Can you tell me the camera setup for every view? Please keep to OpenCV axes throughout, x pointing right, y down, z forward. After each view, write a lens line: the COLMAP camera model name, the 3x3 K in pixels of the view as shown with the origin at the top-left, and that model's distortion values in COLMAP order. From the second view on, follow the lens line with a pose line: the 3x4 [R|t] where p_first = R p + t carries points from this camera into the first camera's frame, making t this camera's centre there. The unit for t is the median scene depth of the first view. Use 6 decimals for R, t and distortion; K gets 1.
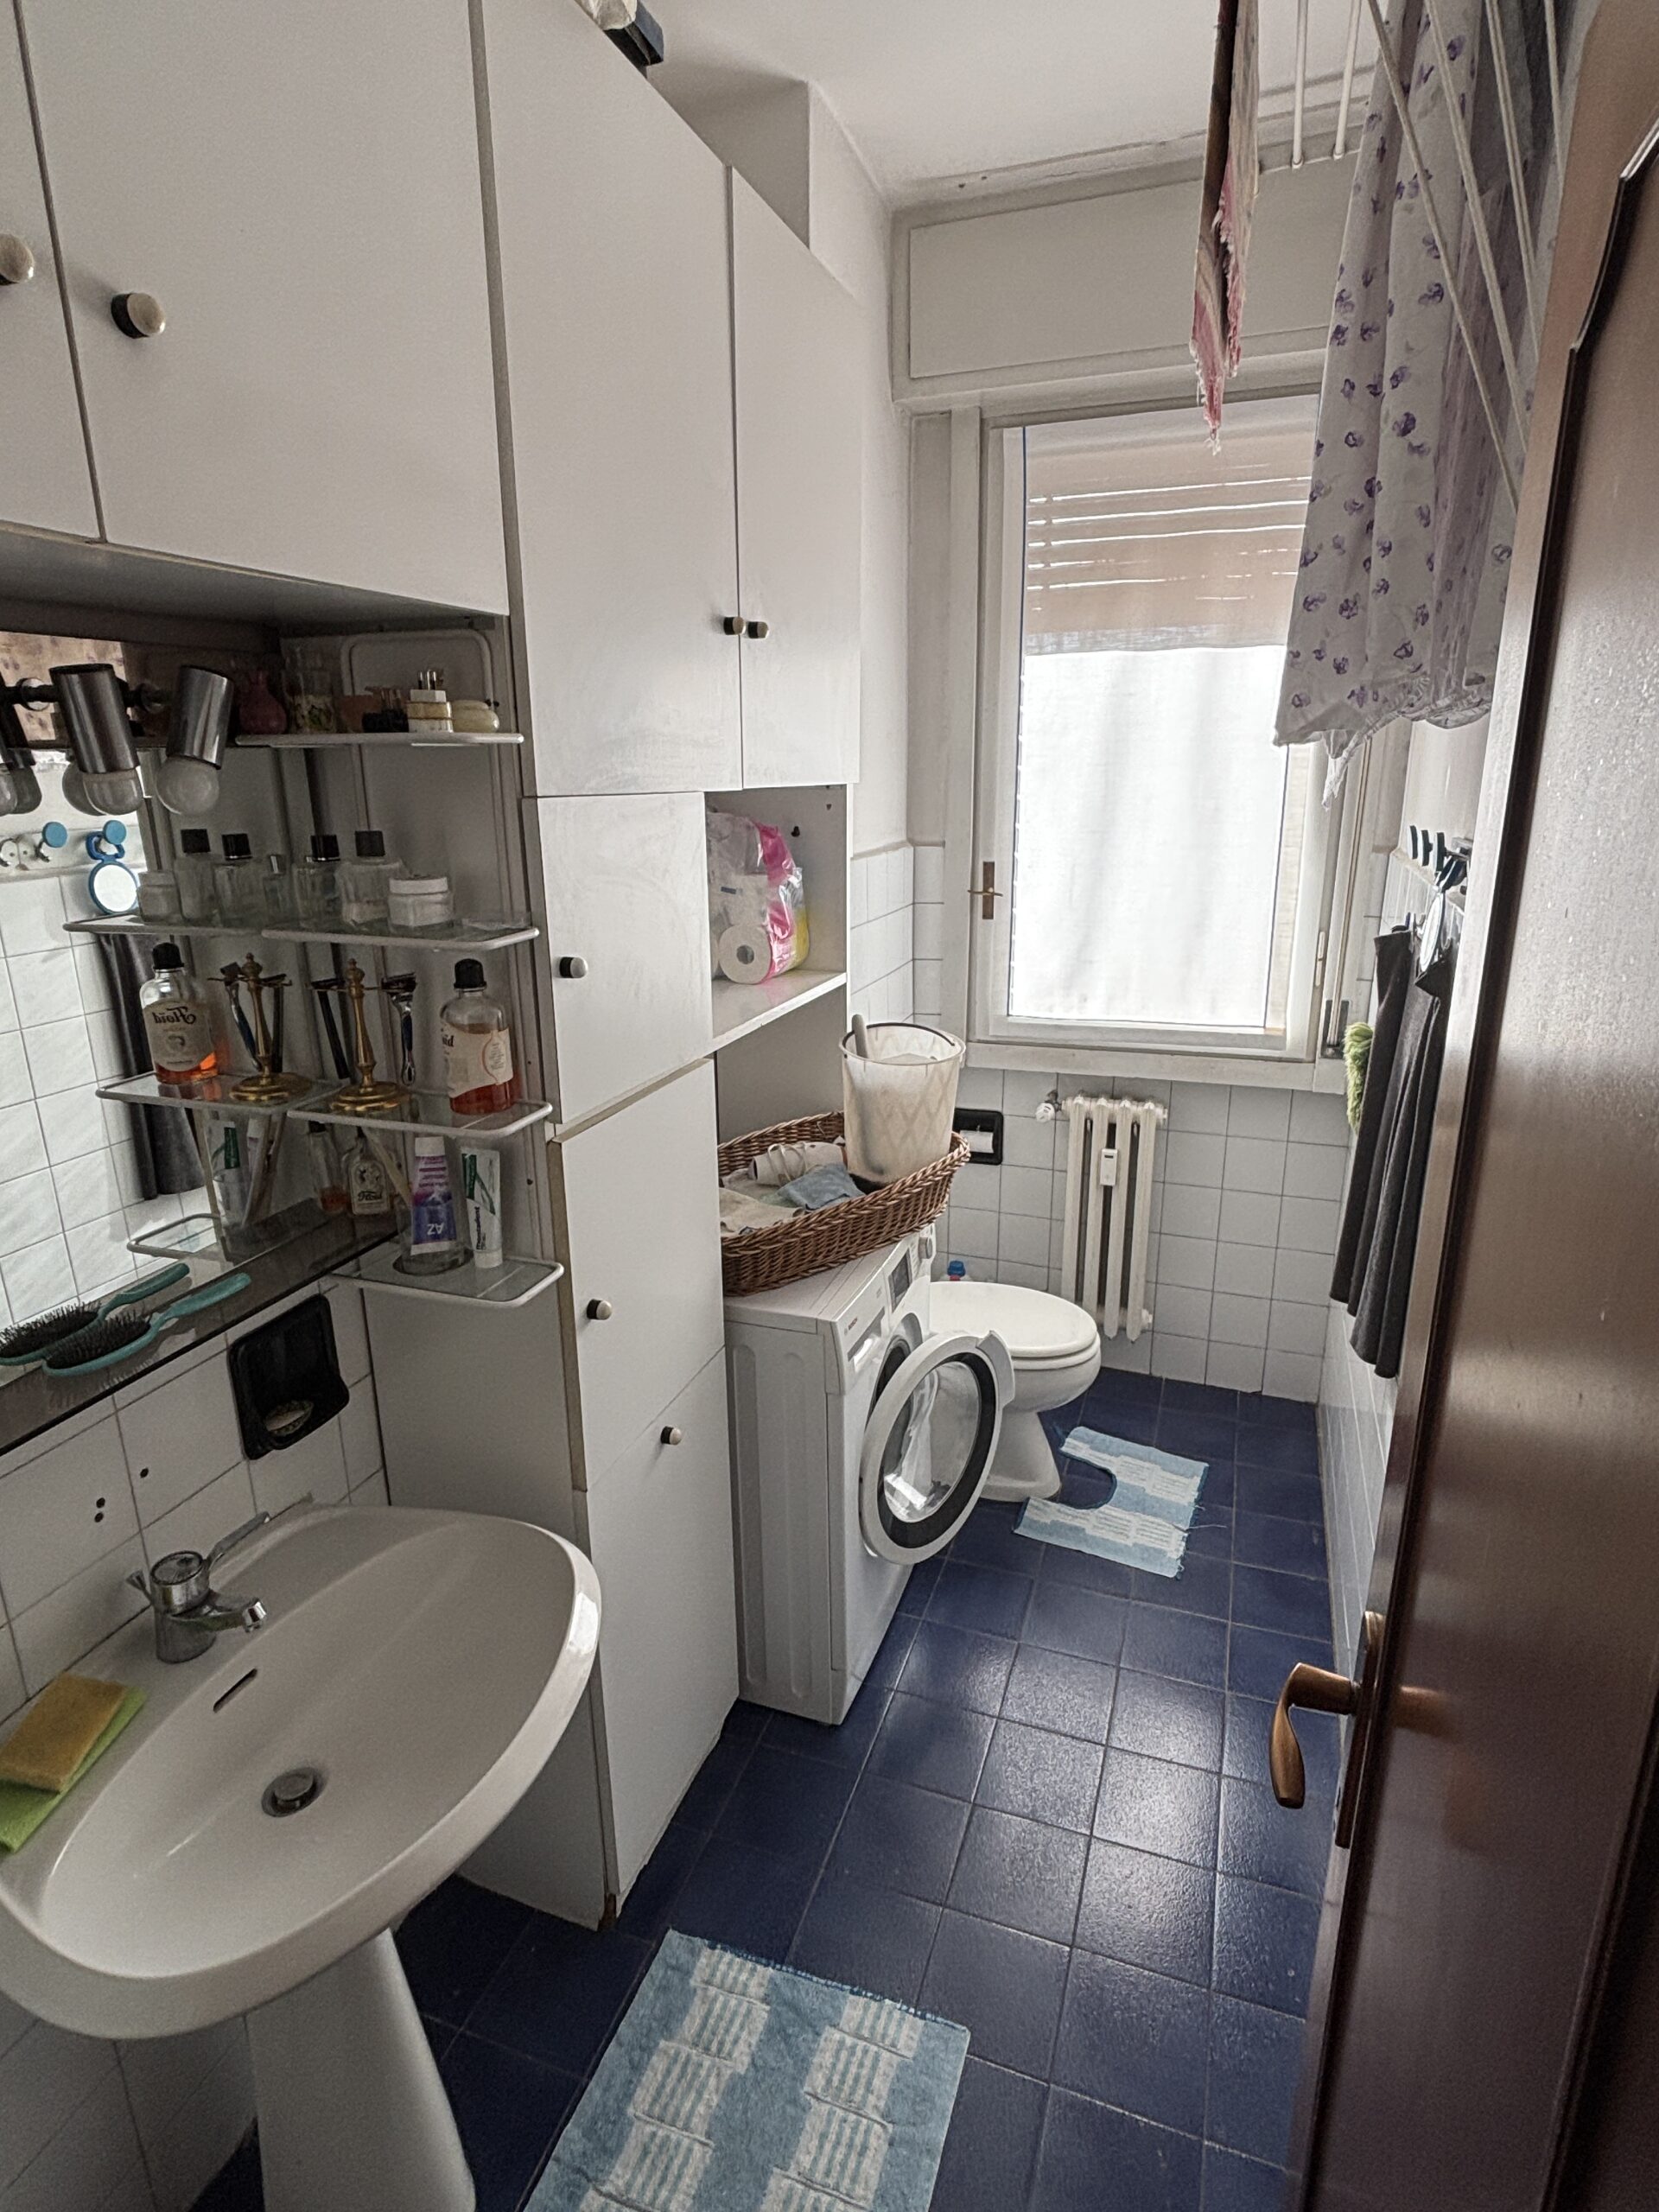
lens RADIAL K [[1157.1, 0, 841.8], [0, 1157.1, 1104.4], [0, 0, 1]] dist [0.010083, -0.002015]
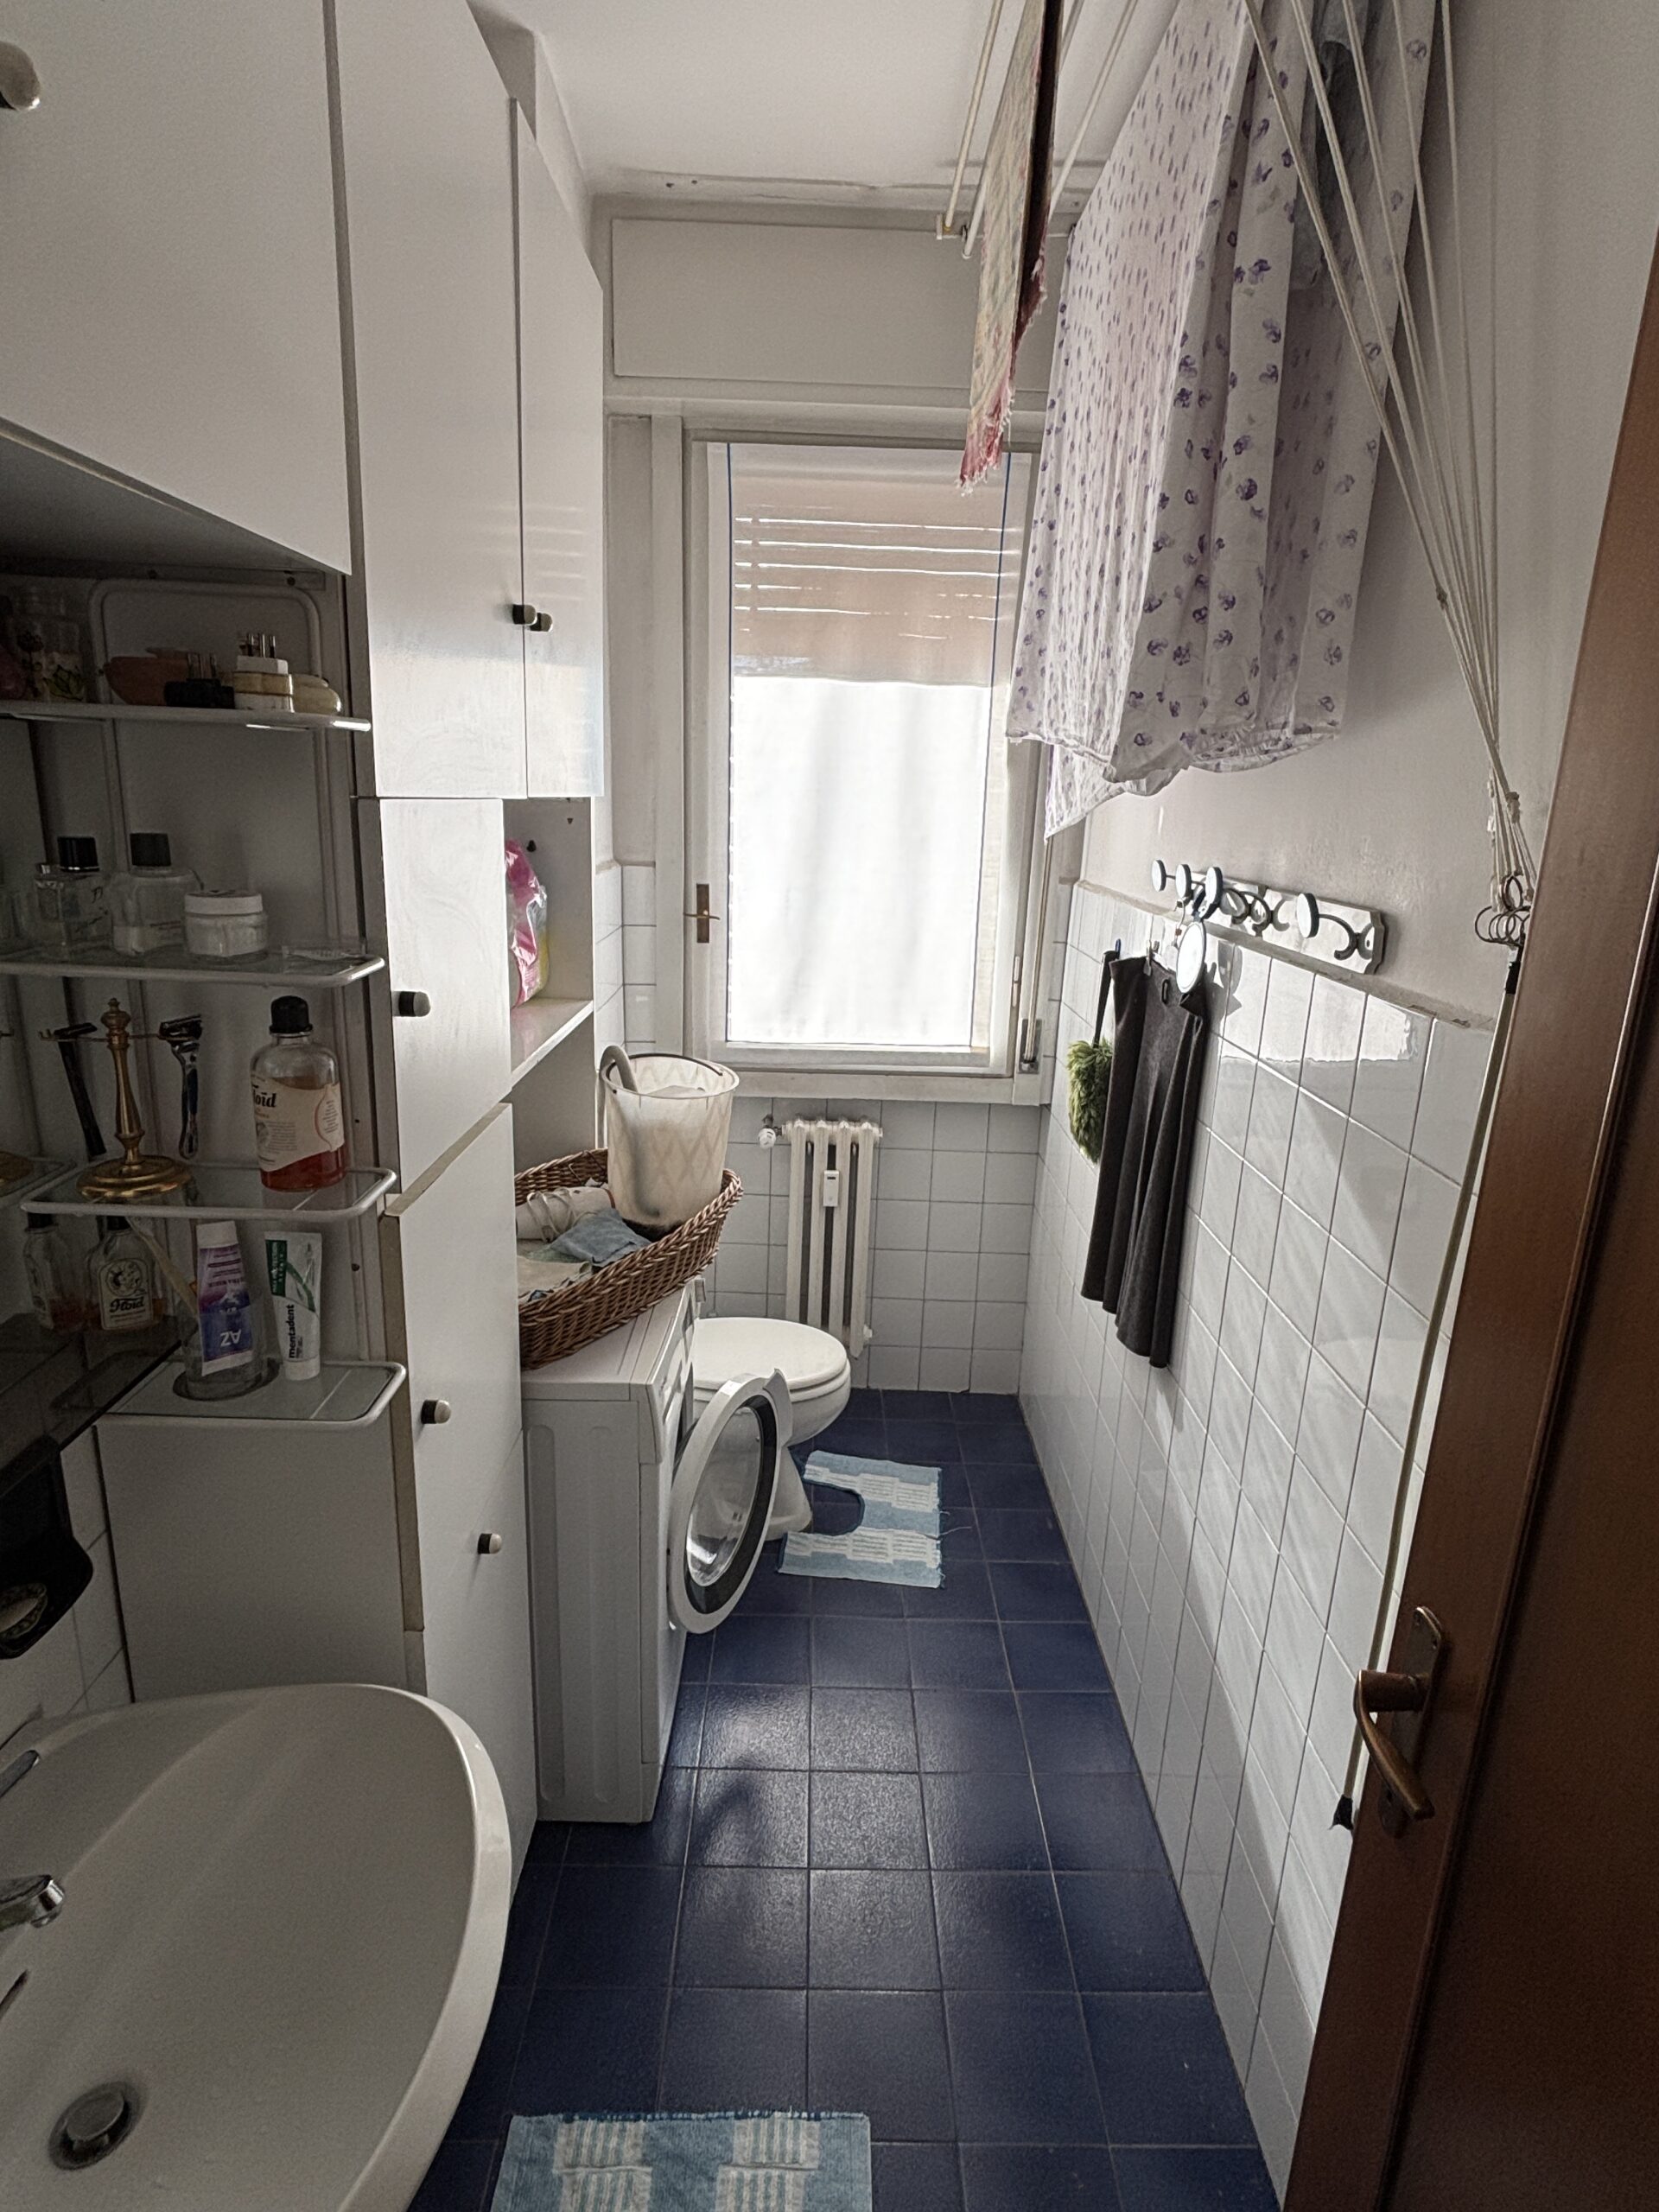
lens RADIAL K [[1157.1, 0, 830.0], [0, 1157.1, 1105.1], [0, 0, 1]] dist [0.010083, -0.002015]
pose [[0.938039, -0.048110, 0.343175, -0.189258], [0.053791, 0.998527, -0.007048, -0.019190], [-0.342331, 0.025071, 0.939245, 0.092199]]
